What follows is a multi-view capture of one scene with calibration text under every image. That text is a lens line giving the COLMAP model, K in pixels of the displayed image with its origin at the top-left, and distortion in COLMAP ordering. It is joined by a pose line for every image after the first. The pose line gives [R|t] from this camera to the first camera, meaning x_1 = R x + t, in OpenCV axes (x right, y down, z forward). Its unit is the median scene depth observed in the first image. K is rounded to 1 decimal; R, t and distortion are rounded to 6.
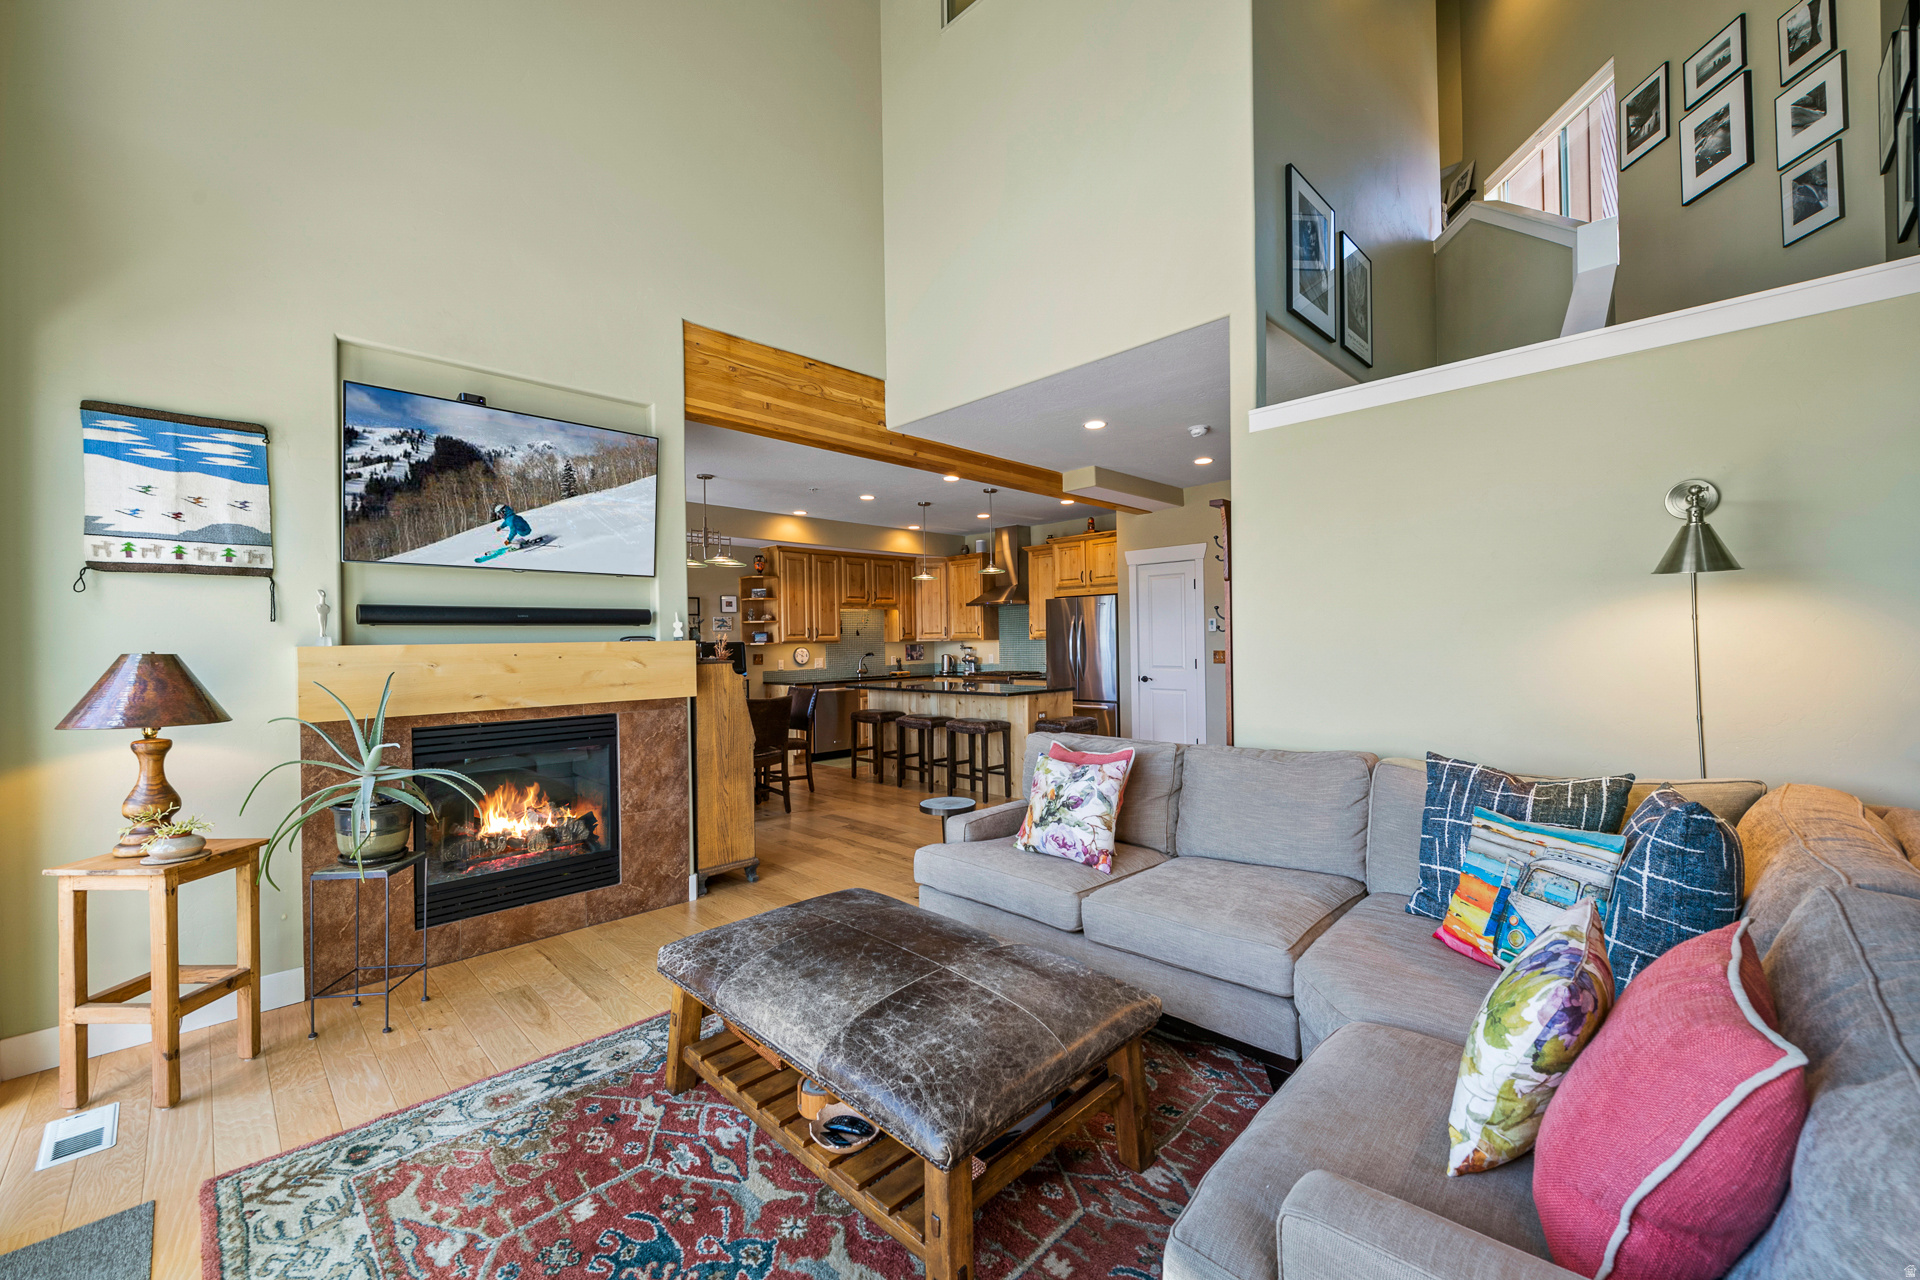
lens RADIAL K [[763.2, 0, 962.9], [0, 763.2, 641.7], [0, 0, 1]] dist [-0.000165, -0.000003]
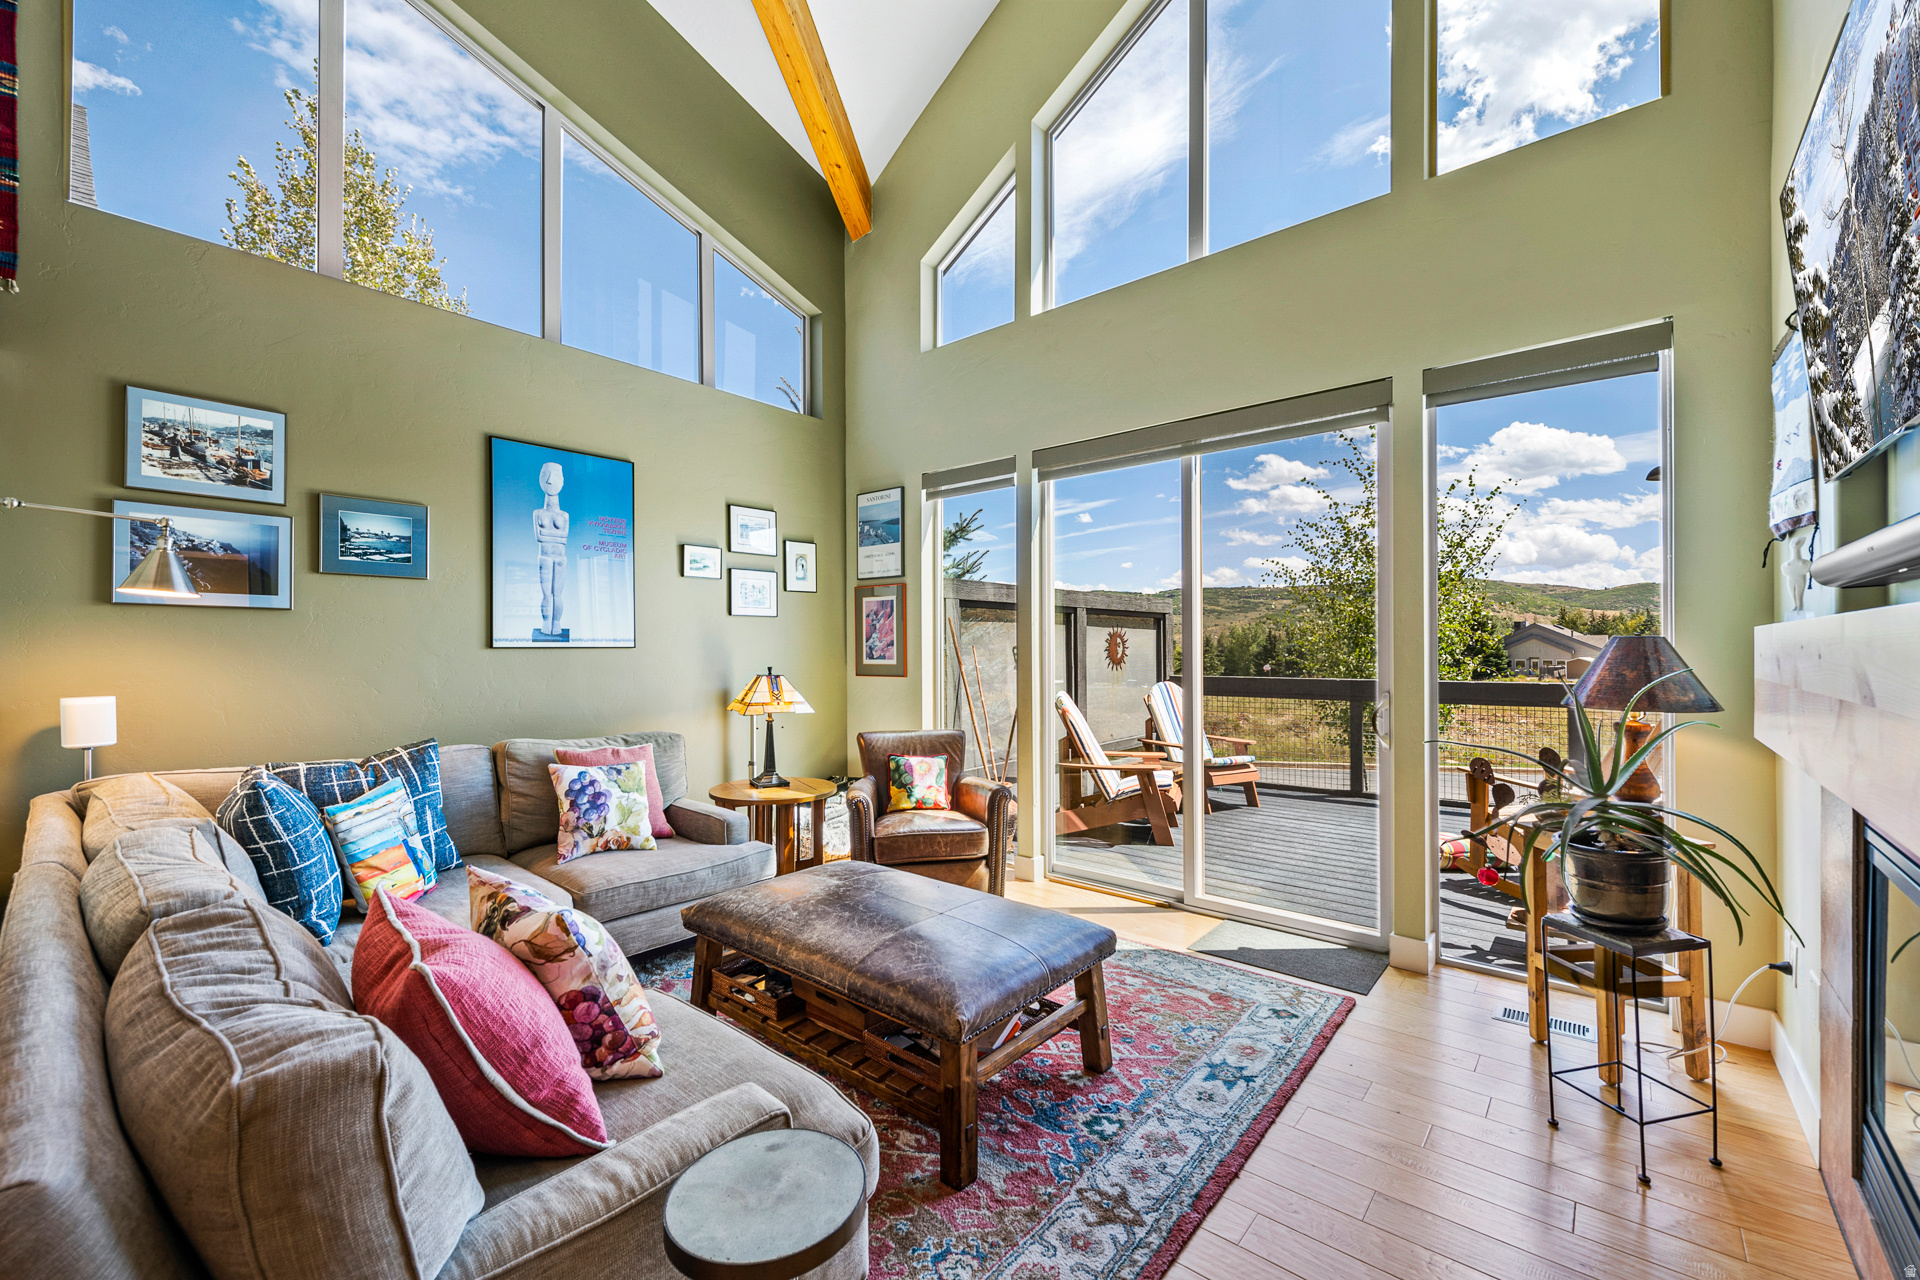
lens RADIAL K [[763.2, 0, 958.4], [0, 763.2, 644.2], [0, 0, 1]] dist [-0.000165, -0.000003]
pose [[-0.997462, 0.022853, -0.067426, -0.144193], [0.023437, 0.999694, -0.007887, 0.021118], [0.067225, -0.009448, -0.997693, 2.297373]]
